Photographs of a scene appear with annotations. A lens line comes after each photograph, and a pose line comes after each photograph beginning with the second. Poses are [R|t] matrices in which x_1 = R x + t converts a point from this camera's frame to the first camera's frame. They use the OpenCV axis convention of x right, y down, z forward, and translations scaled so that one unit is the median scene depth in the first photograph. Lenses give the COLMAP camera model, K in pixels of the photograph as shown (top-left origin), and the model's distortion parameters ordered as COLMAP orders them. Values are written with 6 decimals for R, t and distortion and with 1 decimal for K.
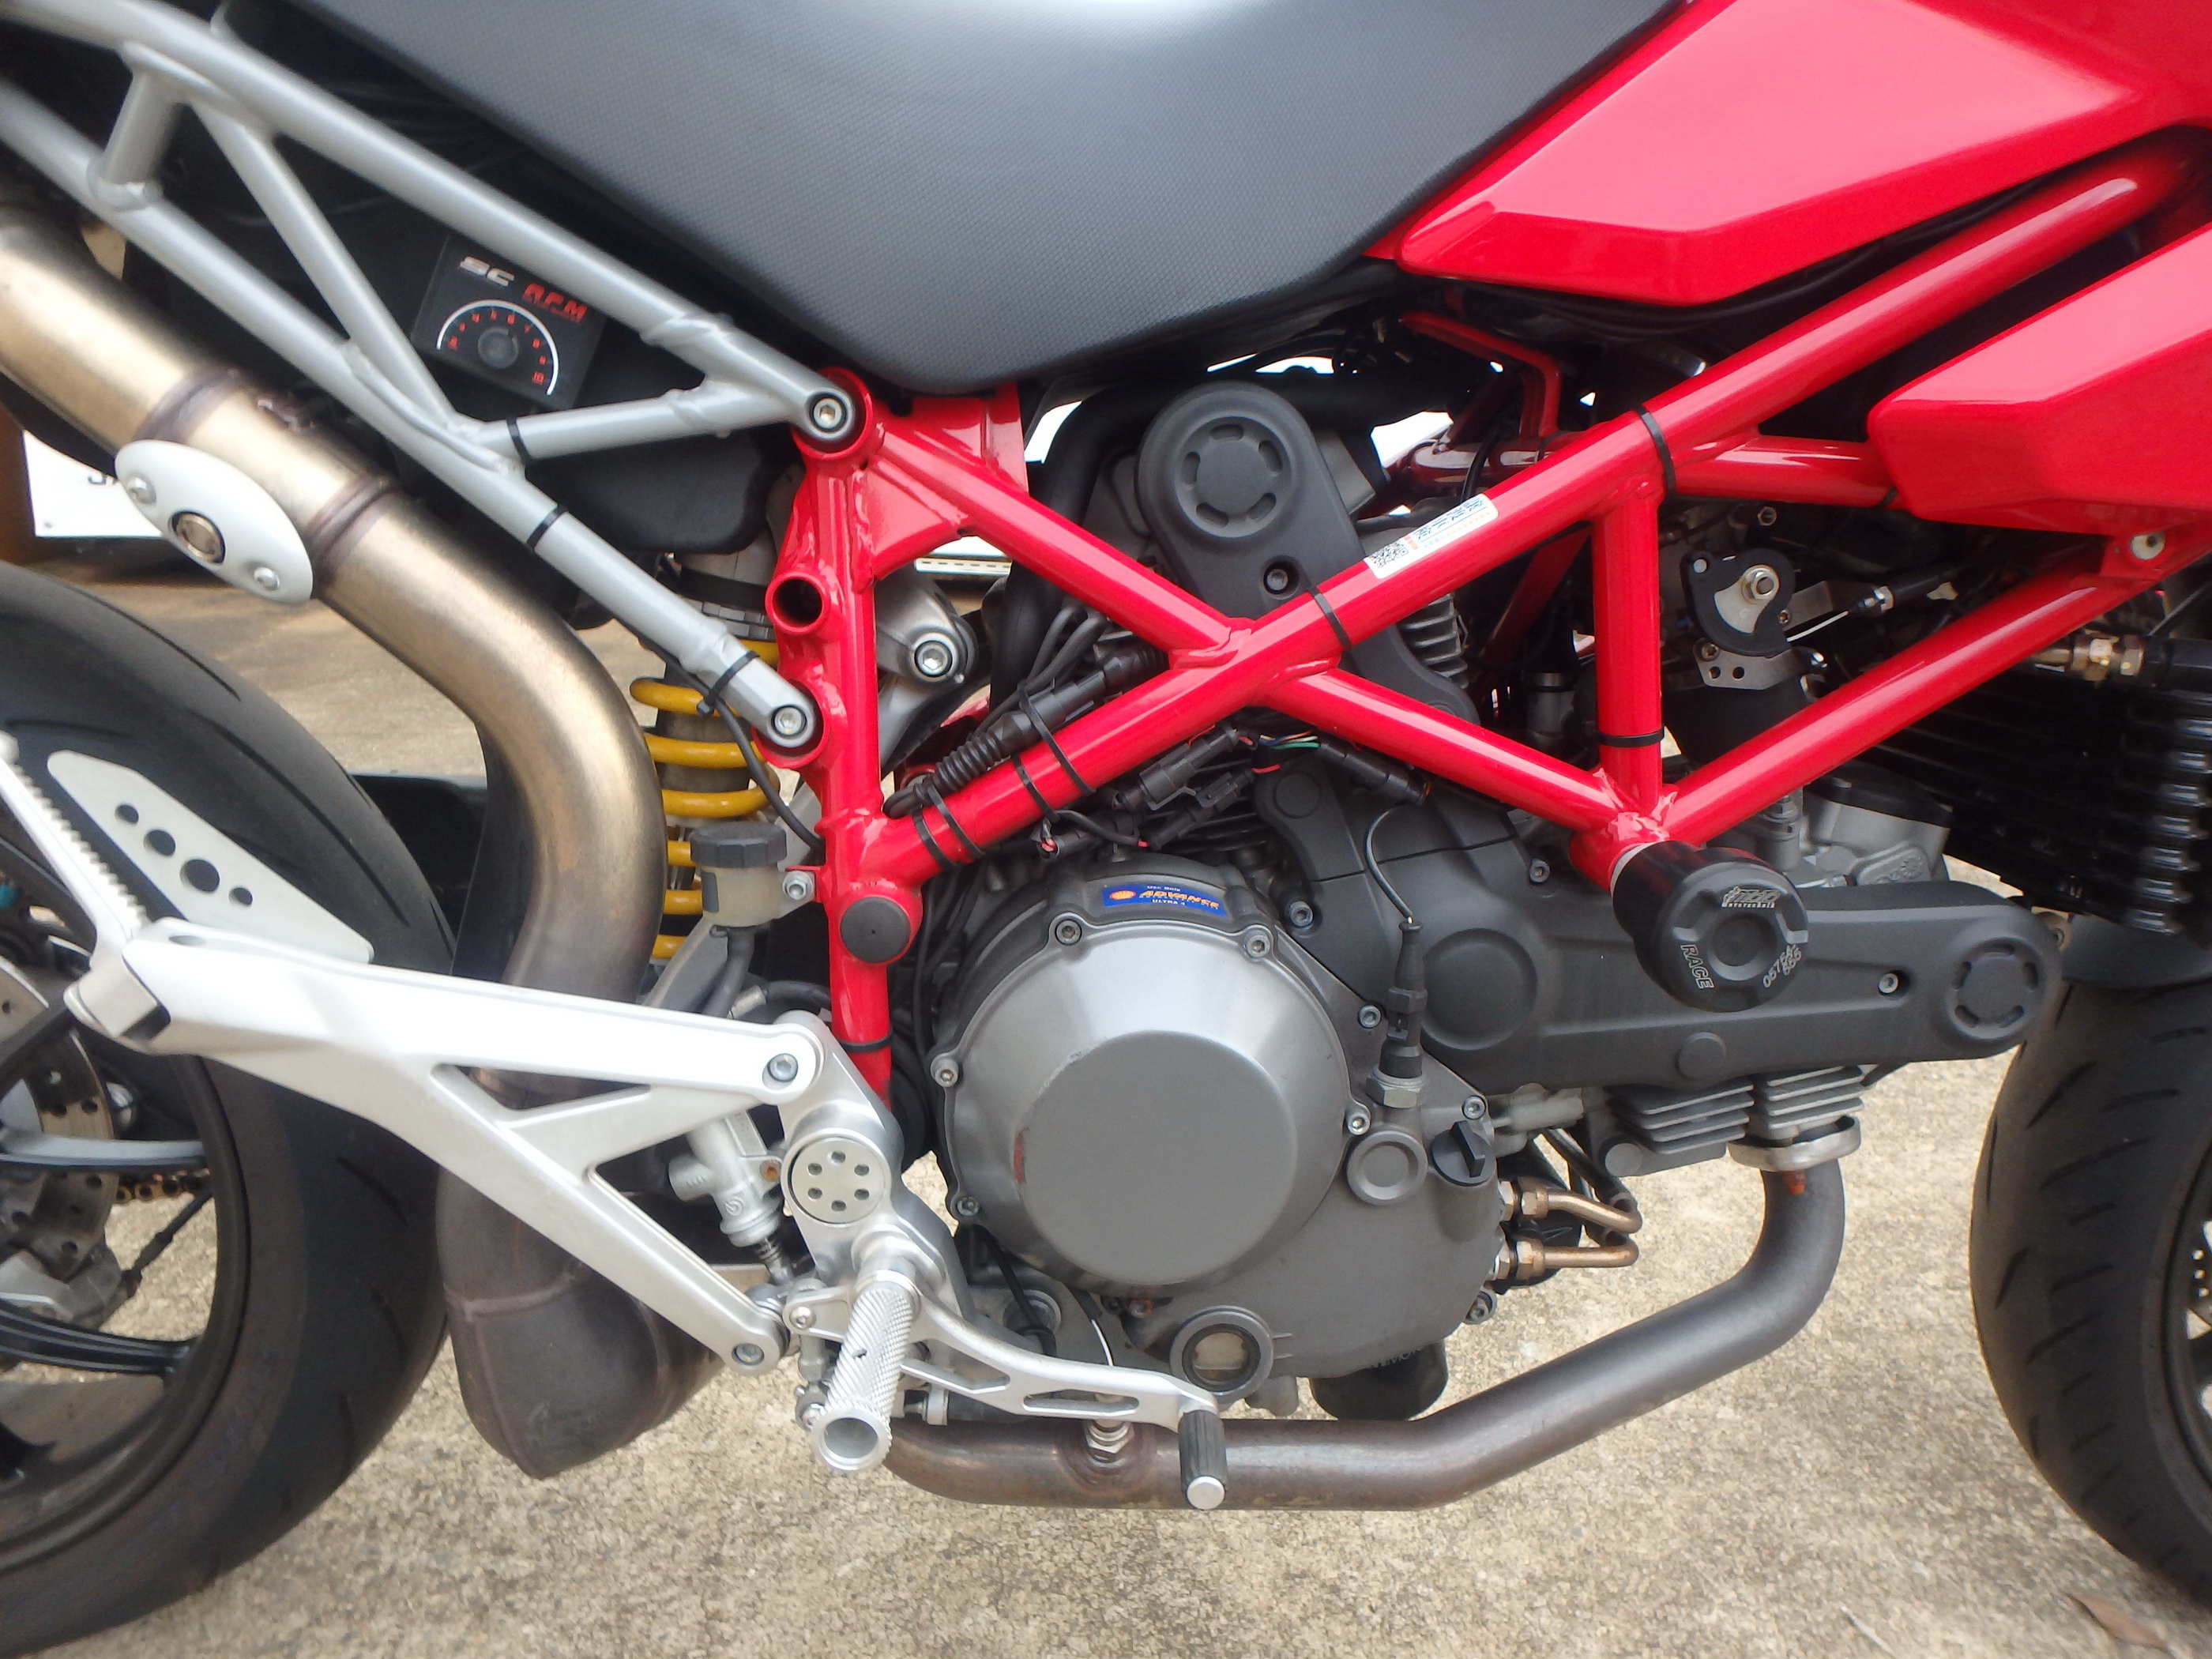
lens RADIAL K [[1375.9, 0, 1103.7], [0, 1375.9, 805.8], [0, 0, 1]] dist [-0.042658, 0.009157]
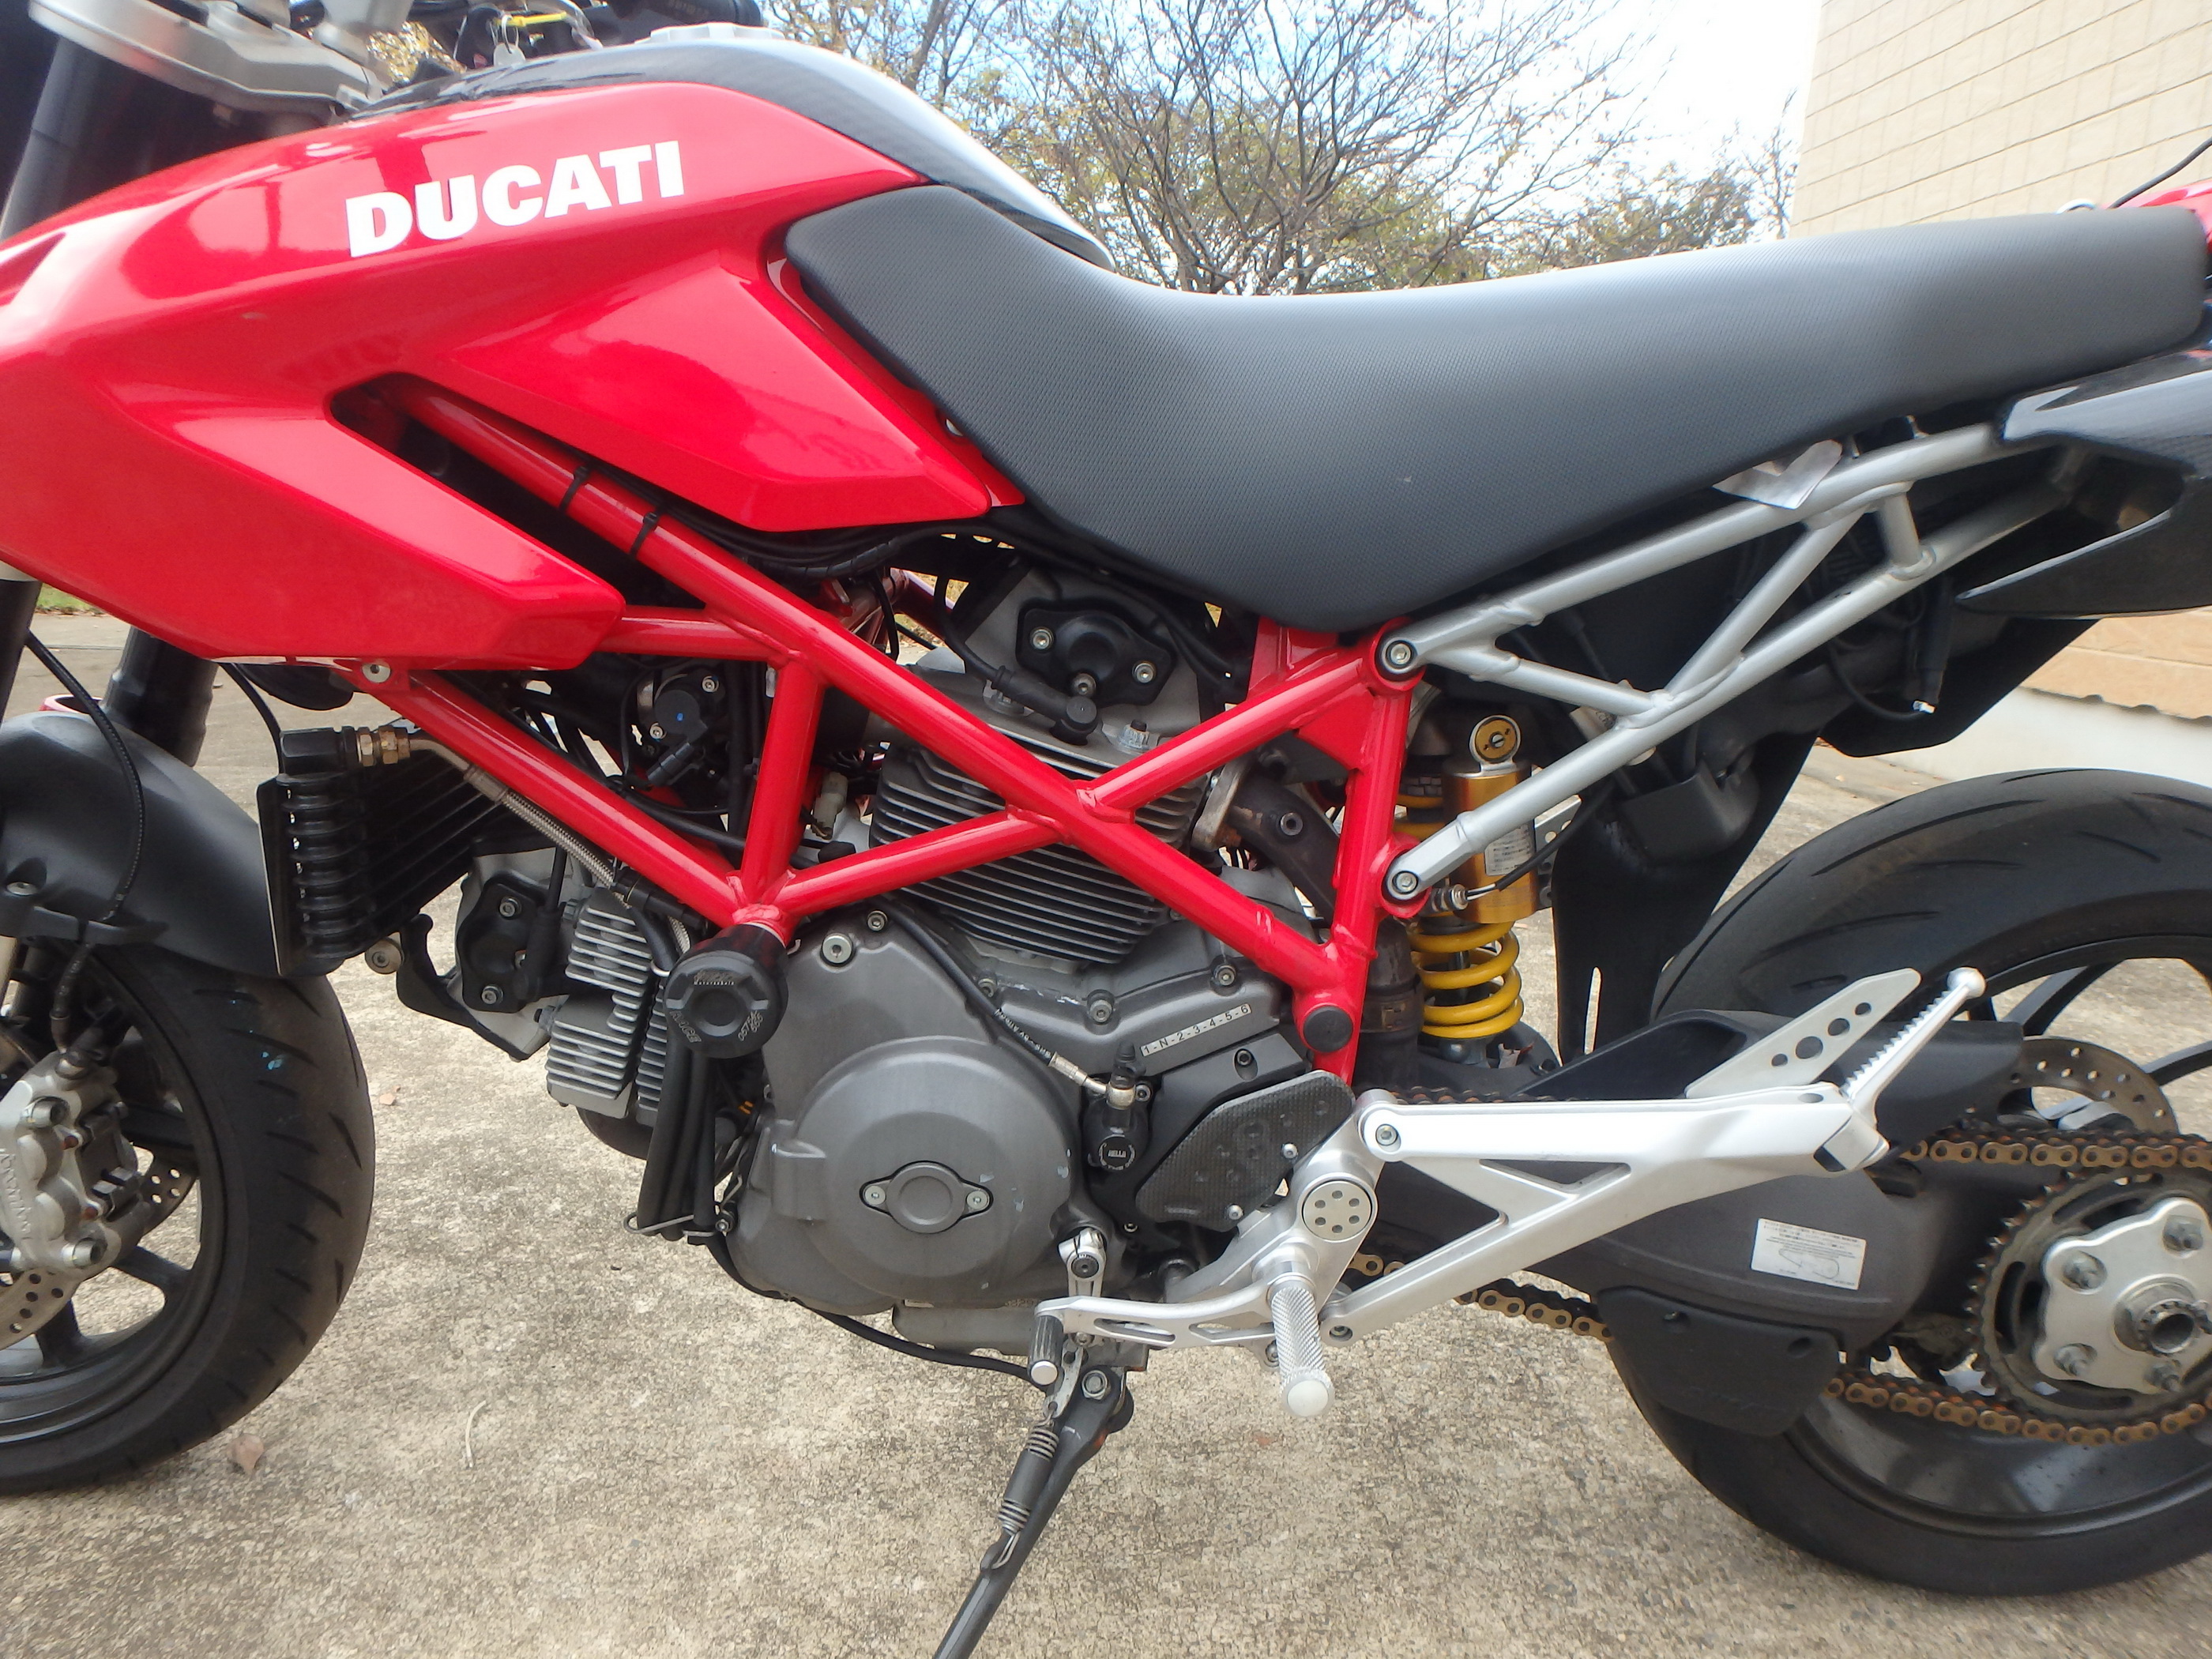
lens RADIAL K [[1375.9, 0, 1101.9], [0, 1375.9, 823.8], [0, 0, 1]] dist [-0.042658, 0.009157]
pose [[-0.994090, -0.108499, 0.003569, 0.052413], [-0.091261, 0.853049, 0.513789, -0.853613], [-0.058791, 0.510427, -0.857909, 2.494759]]
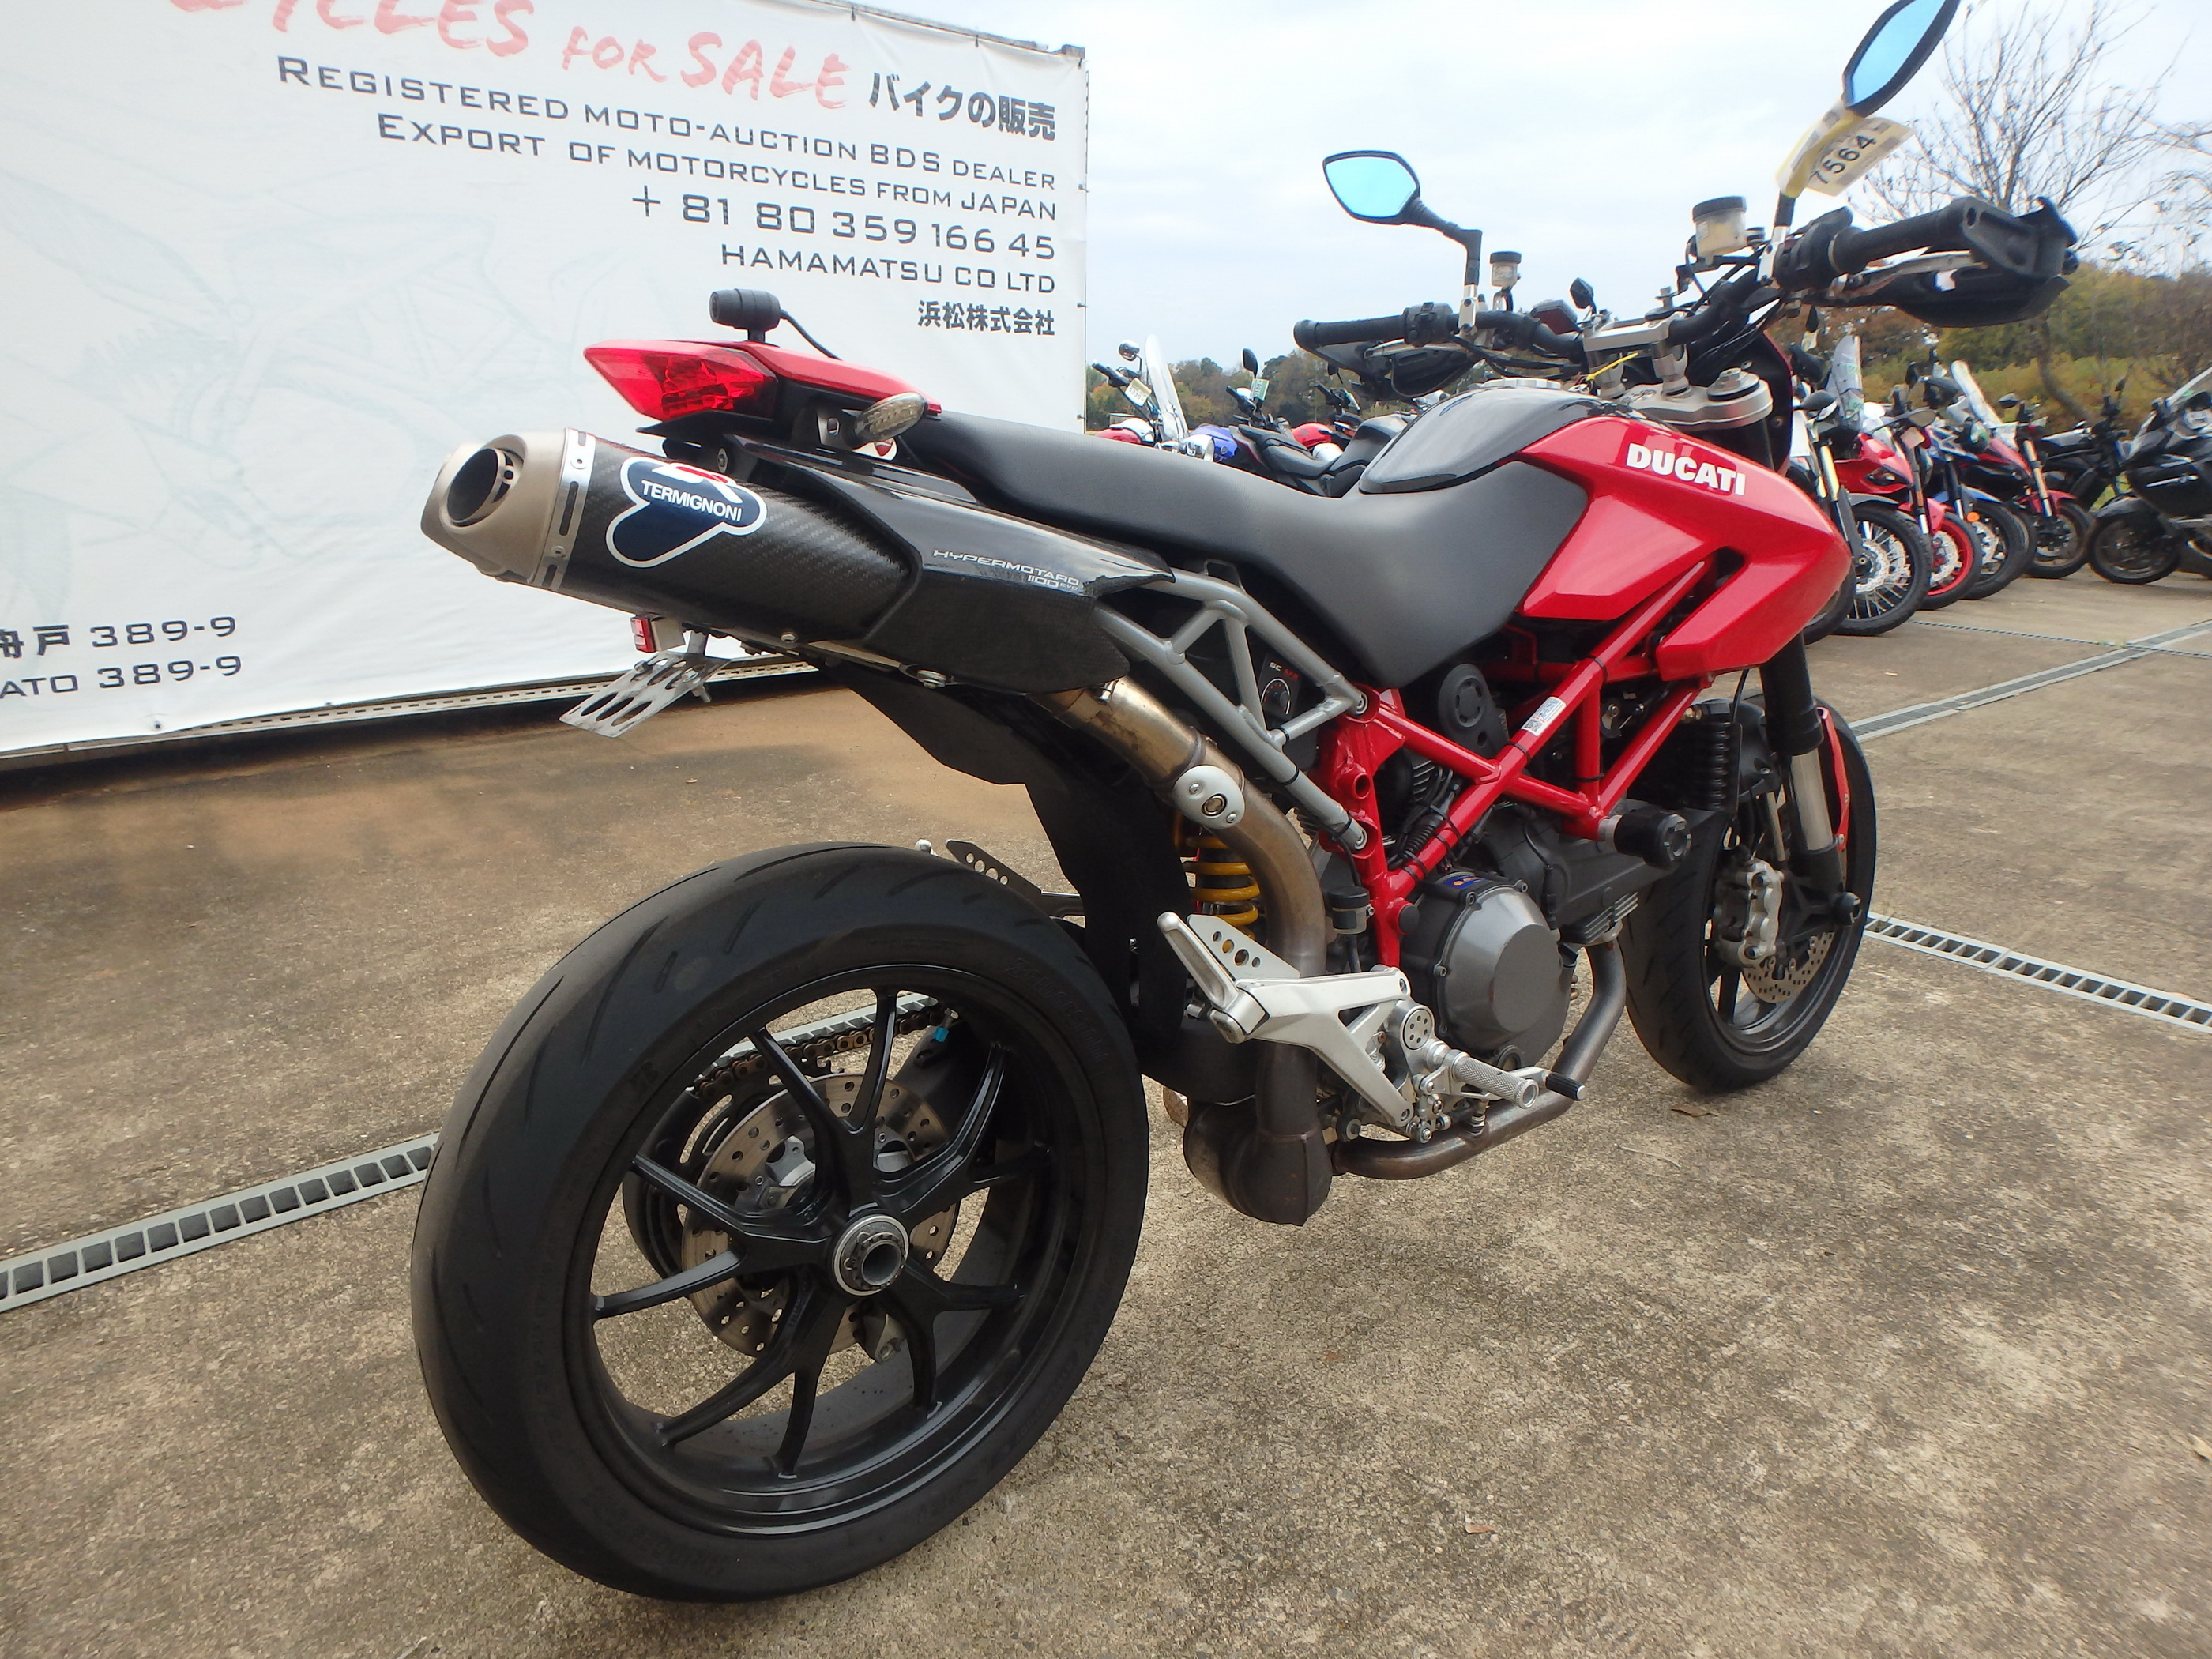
lens RADIAL K [[1375.9, 0, 1093.8], [0, 1375.9, 810.5], [0, 0, 1]] dist [-0.042658, 0.009157]
pose [[0.834579, -0.190193, 0.517015, -1.712676], [0.203248, 0.978607, 0.031909, -0.260267], [-0.512024, 0.078452, 0.855381, -0.690391]]
